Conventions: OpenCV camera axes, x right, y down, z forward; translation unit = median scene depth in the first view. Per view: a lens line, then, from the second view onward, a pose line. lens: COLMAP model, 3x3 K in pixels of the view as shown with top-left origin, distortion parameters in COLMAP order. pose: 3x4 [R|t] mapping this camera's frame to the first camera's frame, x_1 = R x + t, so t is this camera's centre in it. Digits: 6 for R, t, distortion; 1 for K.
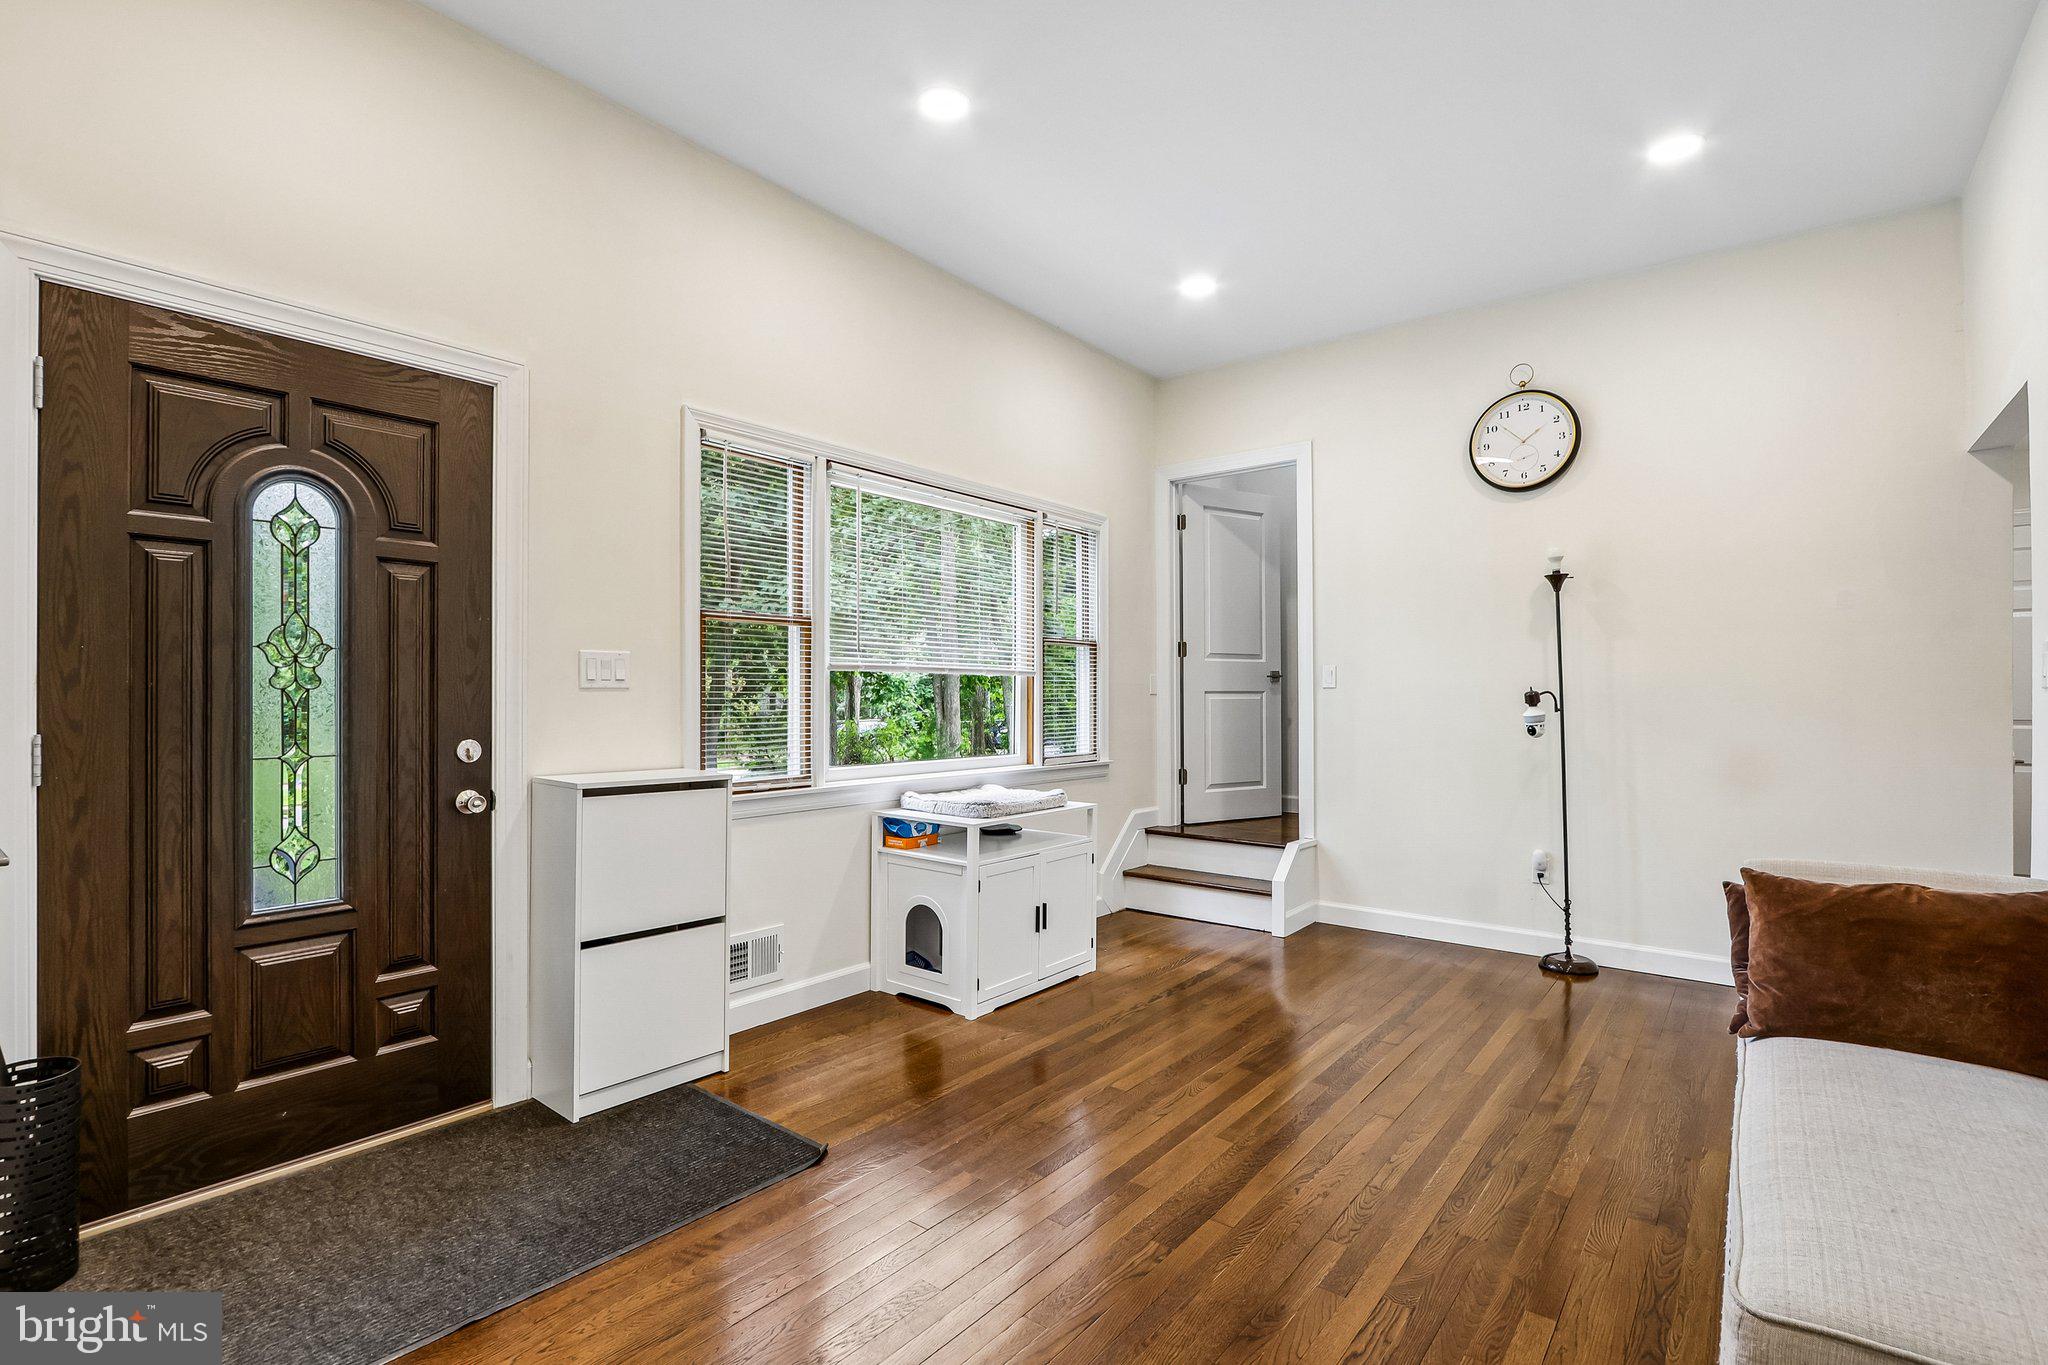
lens RADIAL K [[953.9, 0, 1021.2], [0, 953.9, 688.2], [0, 0, 1]] dist [-0.003892, 0.000045]
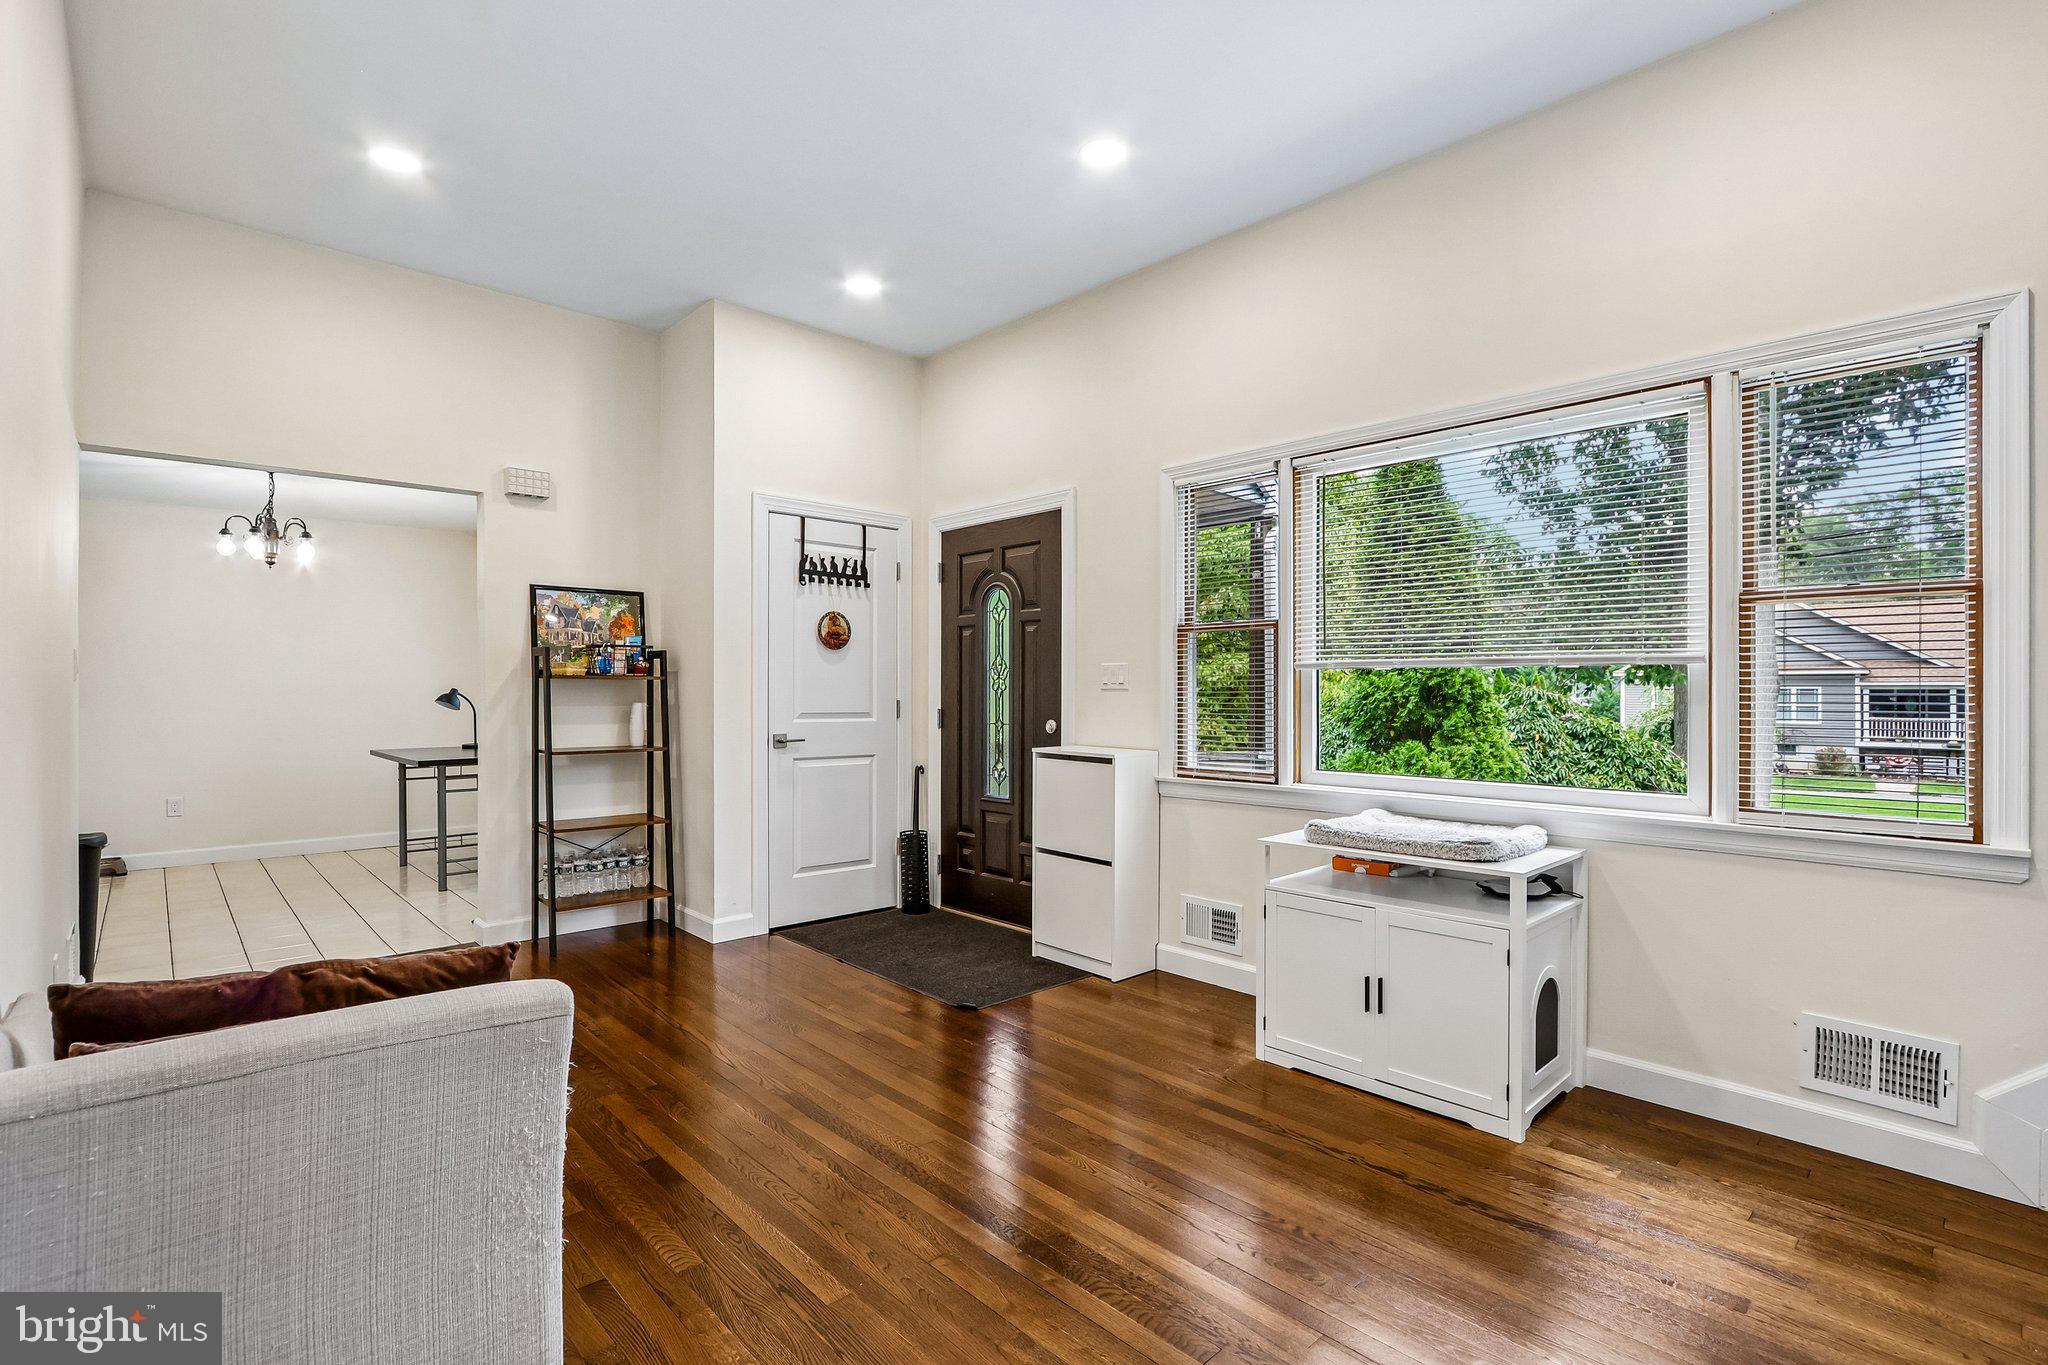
lens RADIAL K [[953.9, 0, 1021.3], [0, 953.9, 689.5], [0, 0, 1]] dist [-0.003892, 0.000045]
pose [[-0.135986, -0.004015, -0.990703, 1.108361], [0.004327, 0.999980, -0.004646, 0.006459], [0.990701, -0.004919, -0.135966, 1.158591]]
